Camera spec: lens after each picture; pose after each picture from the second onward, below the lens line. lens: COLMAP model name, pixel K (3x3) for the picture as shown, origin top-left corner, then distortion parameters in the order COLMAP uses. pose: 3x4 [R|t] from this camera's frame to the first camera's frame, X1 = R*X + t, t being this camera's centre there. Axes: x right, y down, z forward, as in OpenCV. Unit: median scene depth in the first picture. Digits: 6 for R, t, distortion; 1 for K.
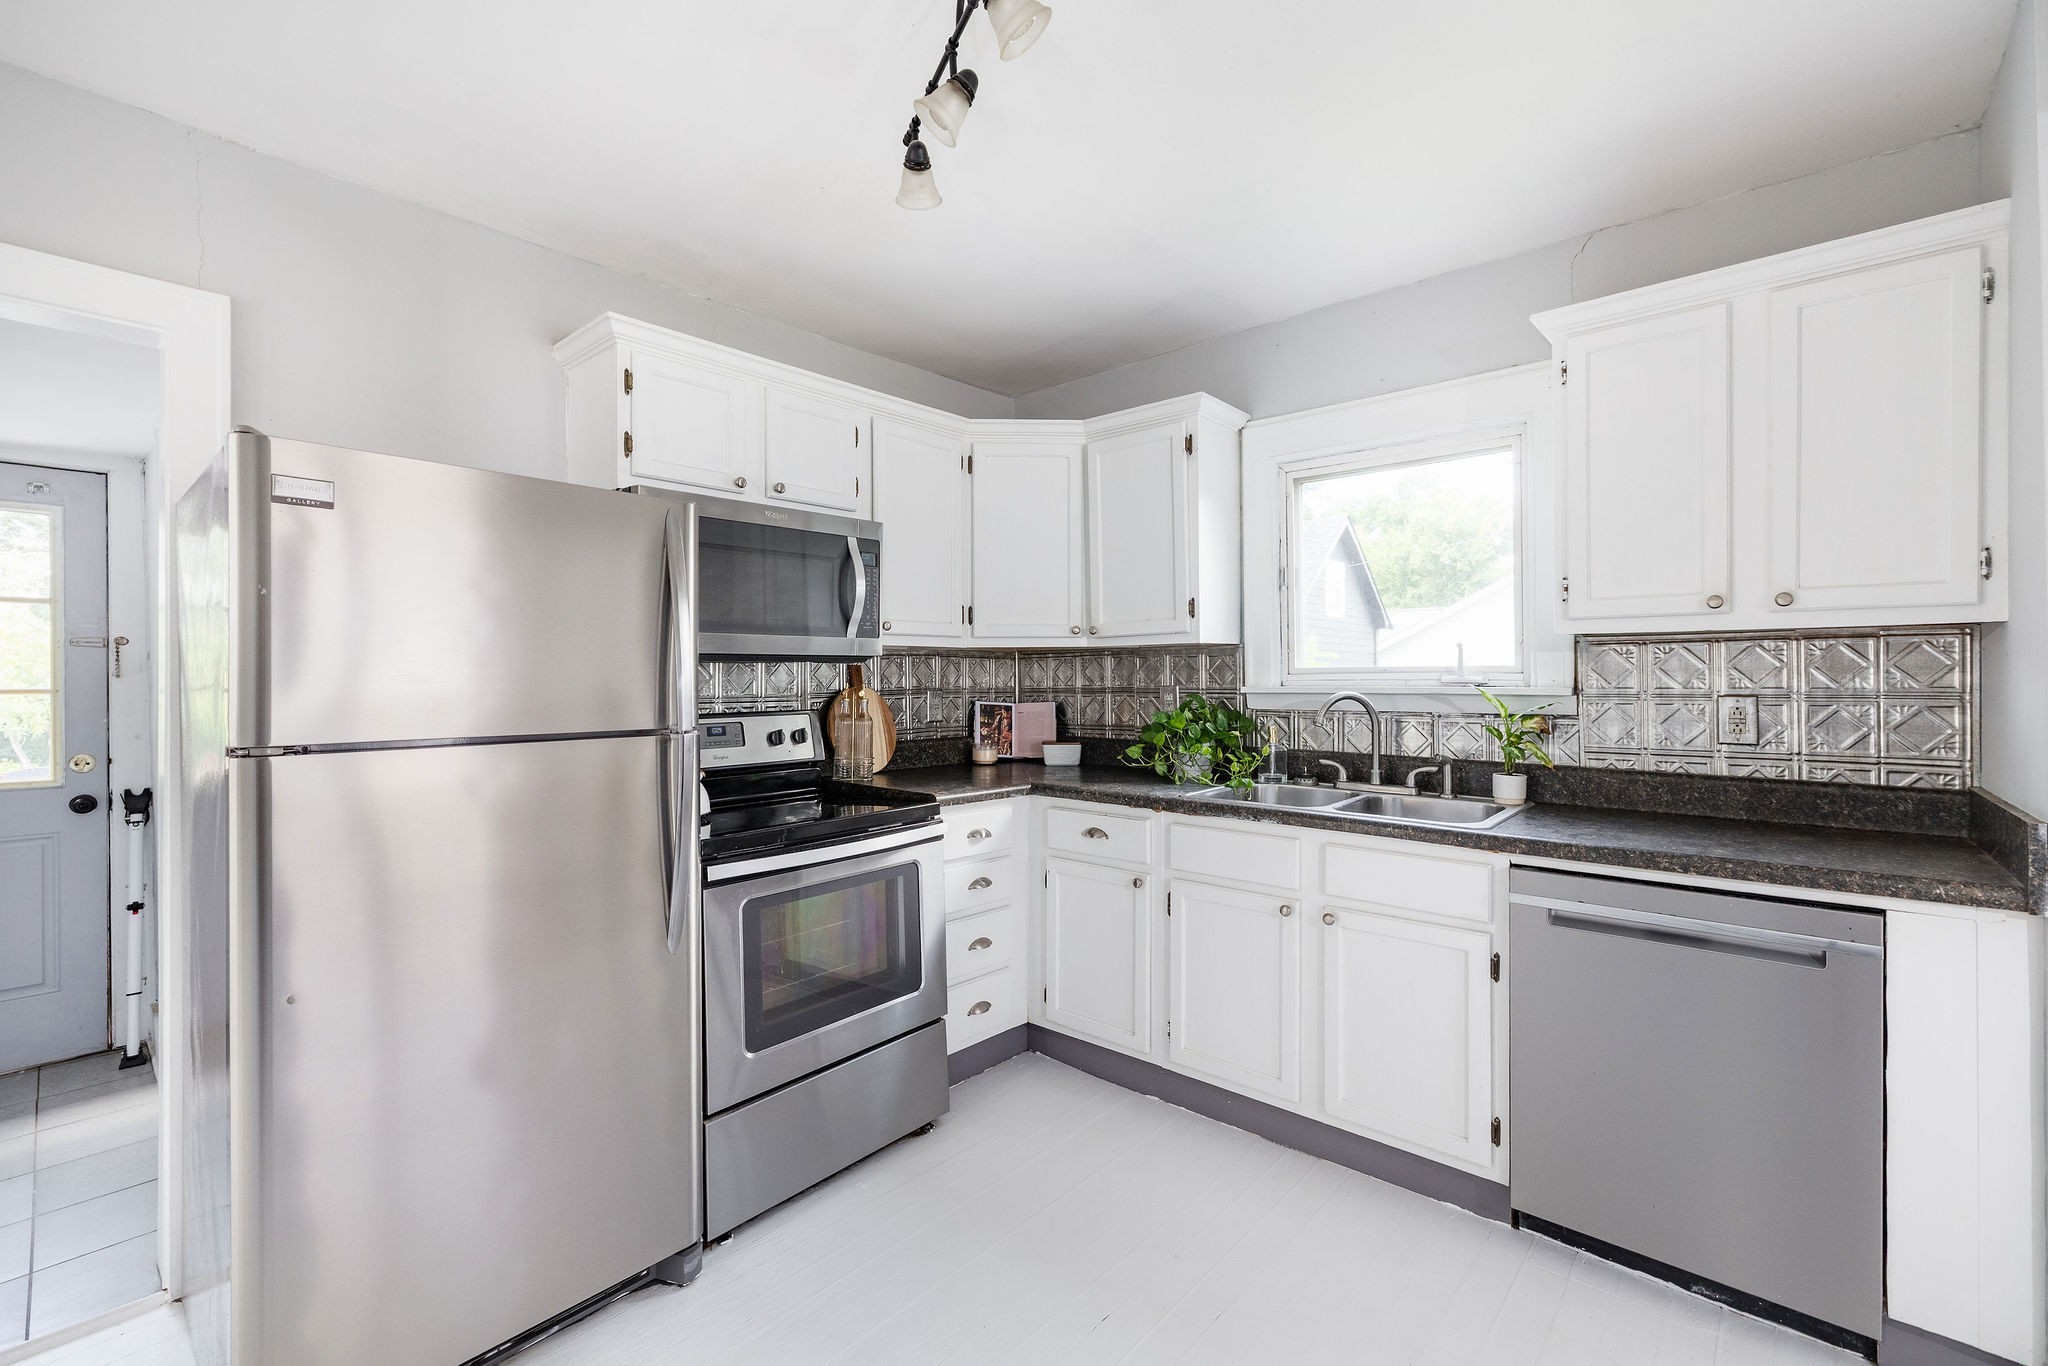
lens RADIAL K [[868.5, 0, 1024.0], [0, 868.5, 683.0], [0, 0, 1]] dist [0.000059, 0.000021]
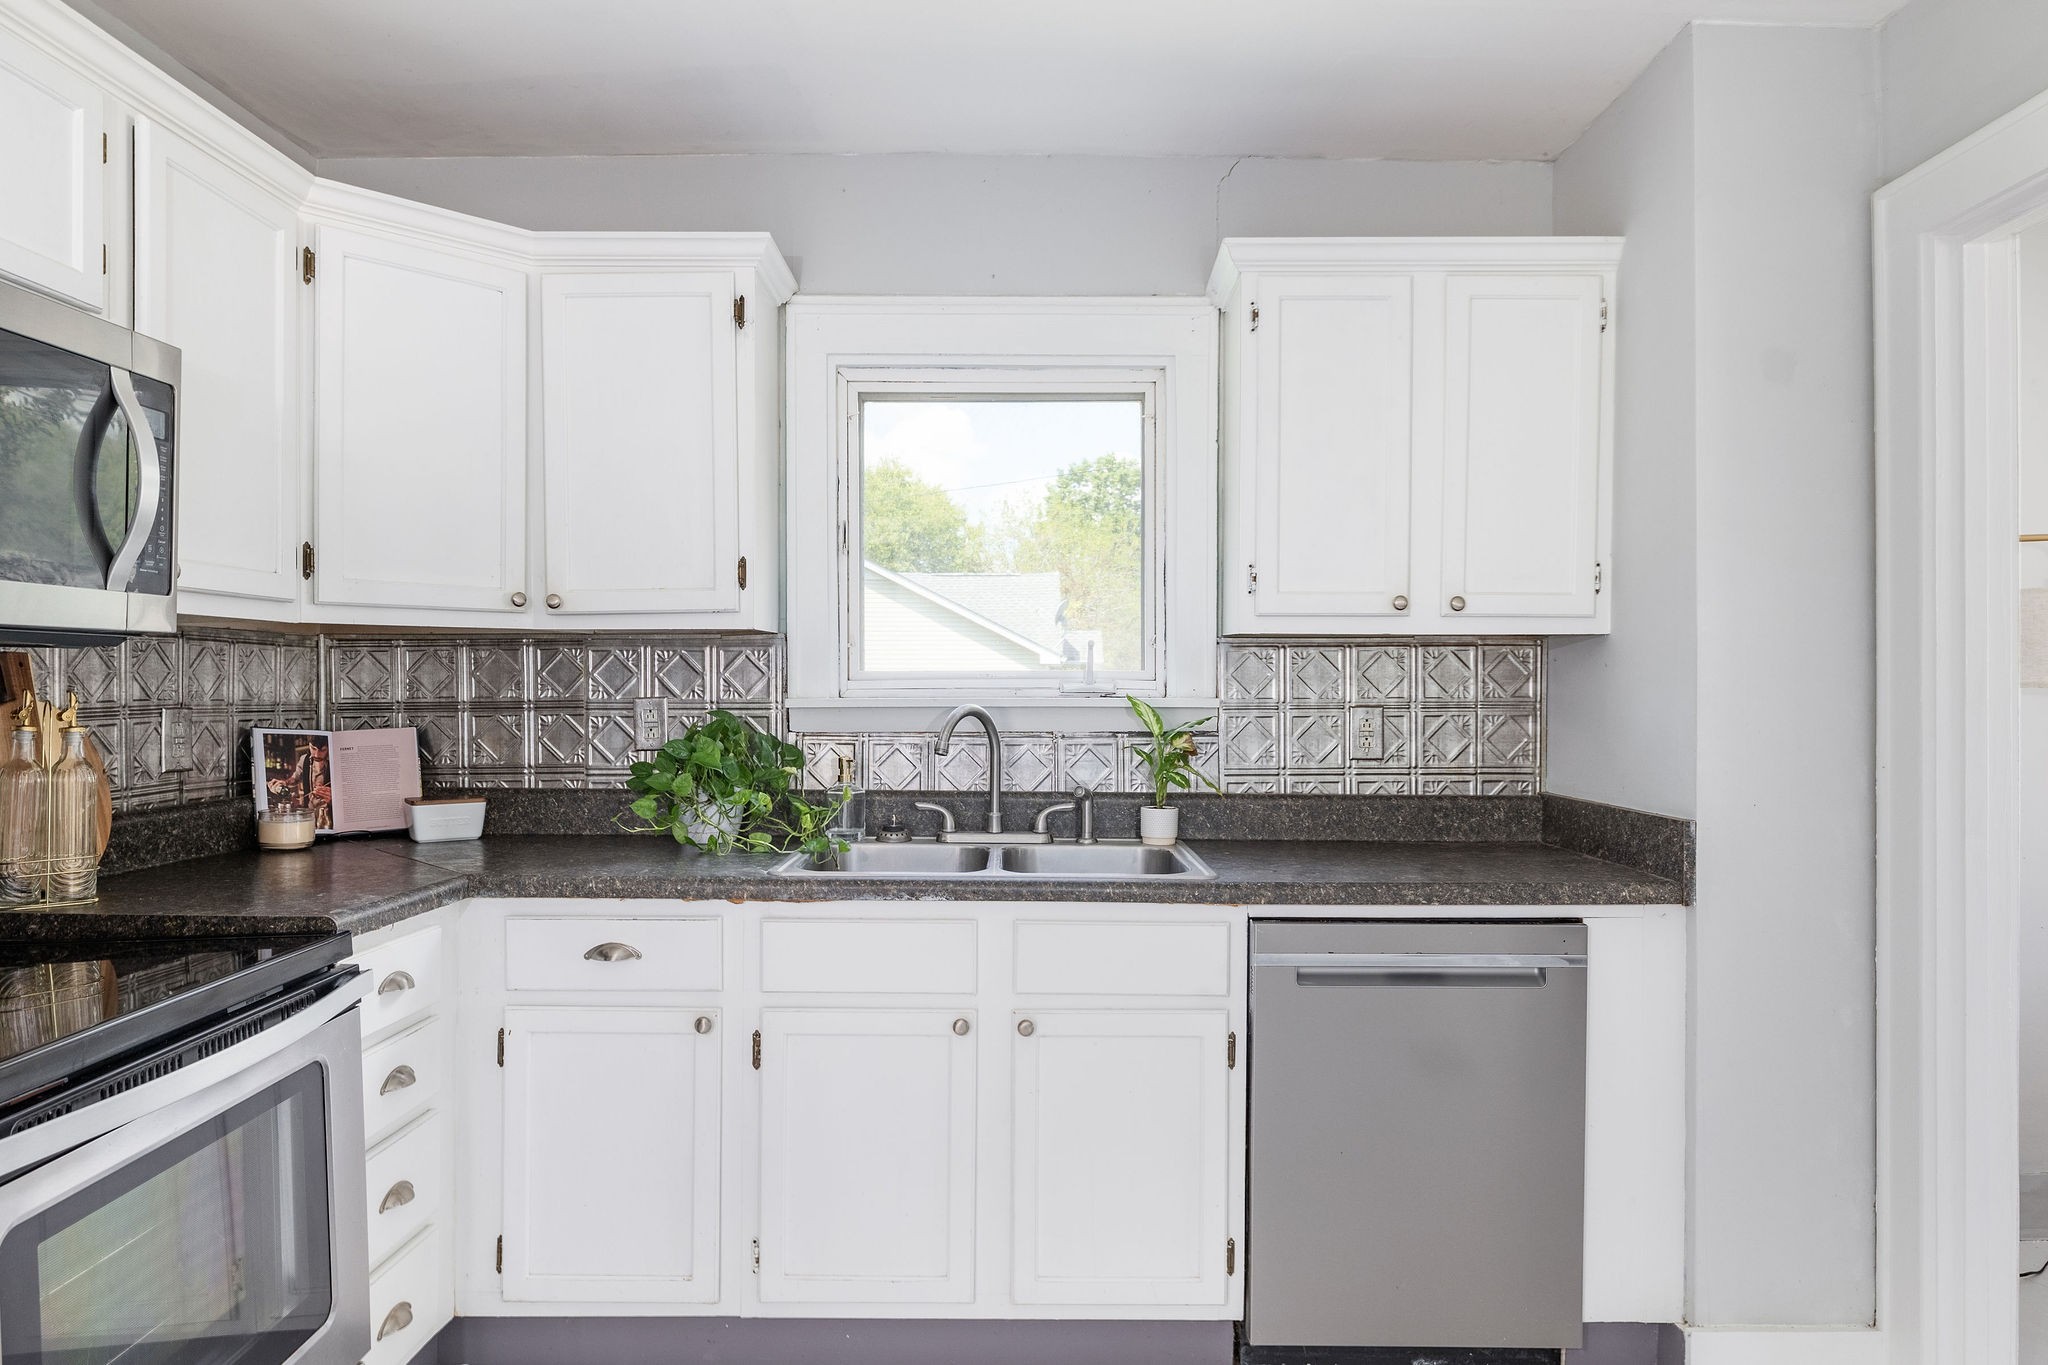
lens RADIAL K [[1261.6, 0, 1026.9], [0, 1261.6, 696.7], [0, 0, 1]] dist [-0.000906, -0.000170]
pose [[0.756764, -0.001891, 0.653686, -0.269678], [0.000269, 0.999997, 0.002581, 0.000650], [-0.653689, -0.001777, 0.756761, 0.190874]]
